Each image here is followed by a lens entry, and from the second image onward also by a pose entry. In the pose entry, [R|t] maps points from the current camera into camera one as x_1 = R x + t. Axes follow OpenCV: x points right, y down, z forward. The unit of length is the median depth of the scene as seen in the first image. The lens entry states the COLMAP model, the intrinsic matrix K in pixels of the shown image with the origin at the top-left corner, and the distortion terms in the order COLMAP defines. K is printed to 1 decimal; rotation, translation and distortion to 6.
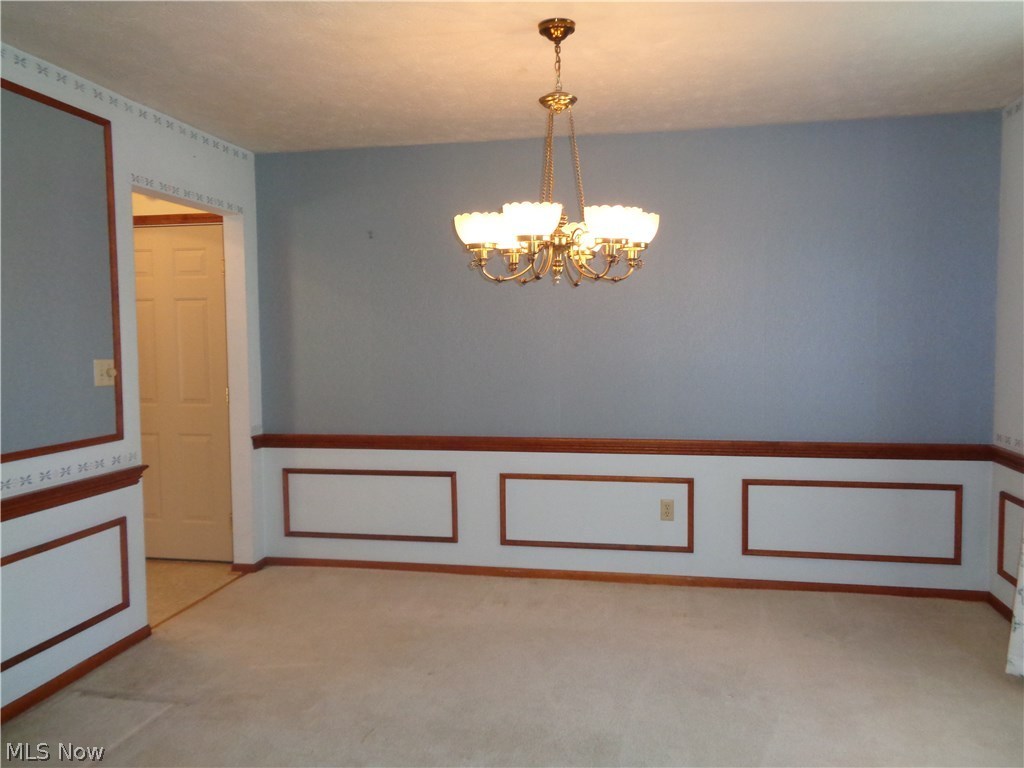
lens RADIAL K [[767.7, 0, 512.3], [0, 767.7, 383.3], [0, 0, 1]] dist [0.013748, 0.013576]
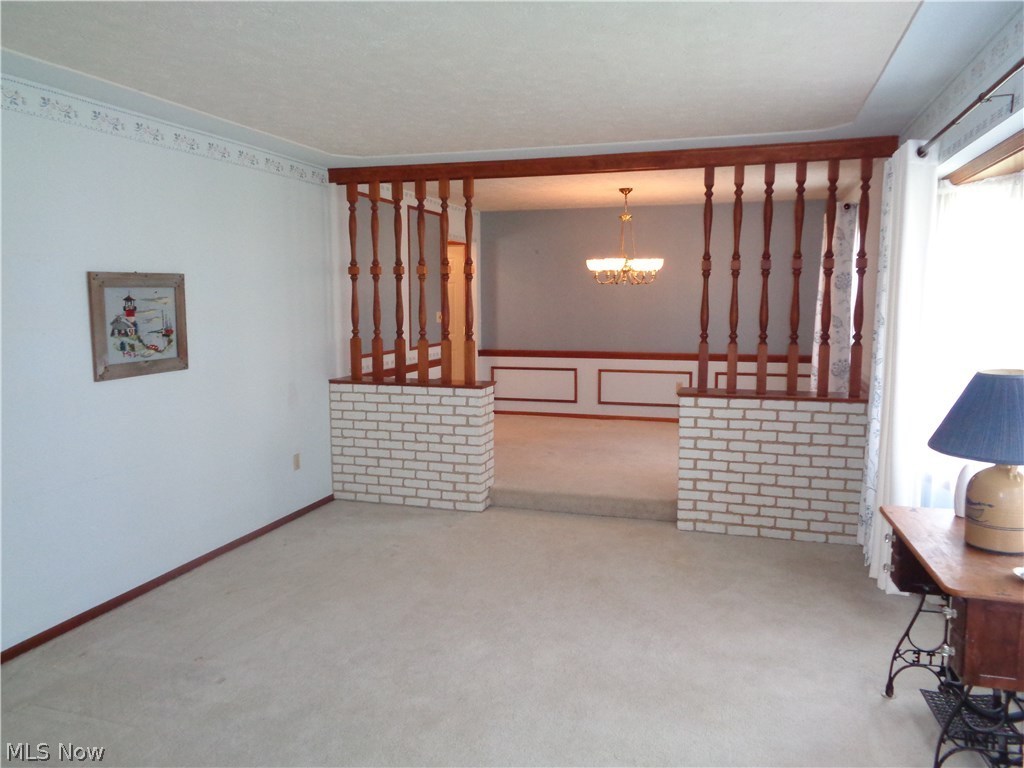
lens RADIAL K [[767.7, 0, 514.1], [0, 767.7, 386.5], [0, 0, 1]] dist [0.013748, 0.013576]
pose [[0.993600, 0.020420, -0.111095, -0.011556], [-0.013449, 0.997914, 0.063146, 0.036834], [0.112152, -0.061248, 0.991802, -1.071272]]
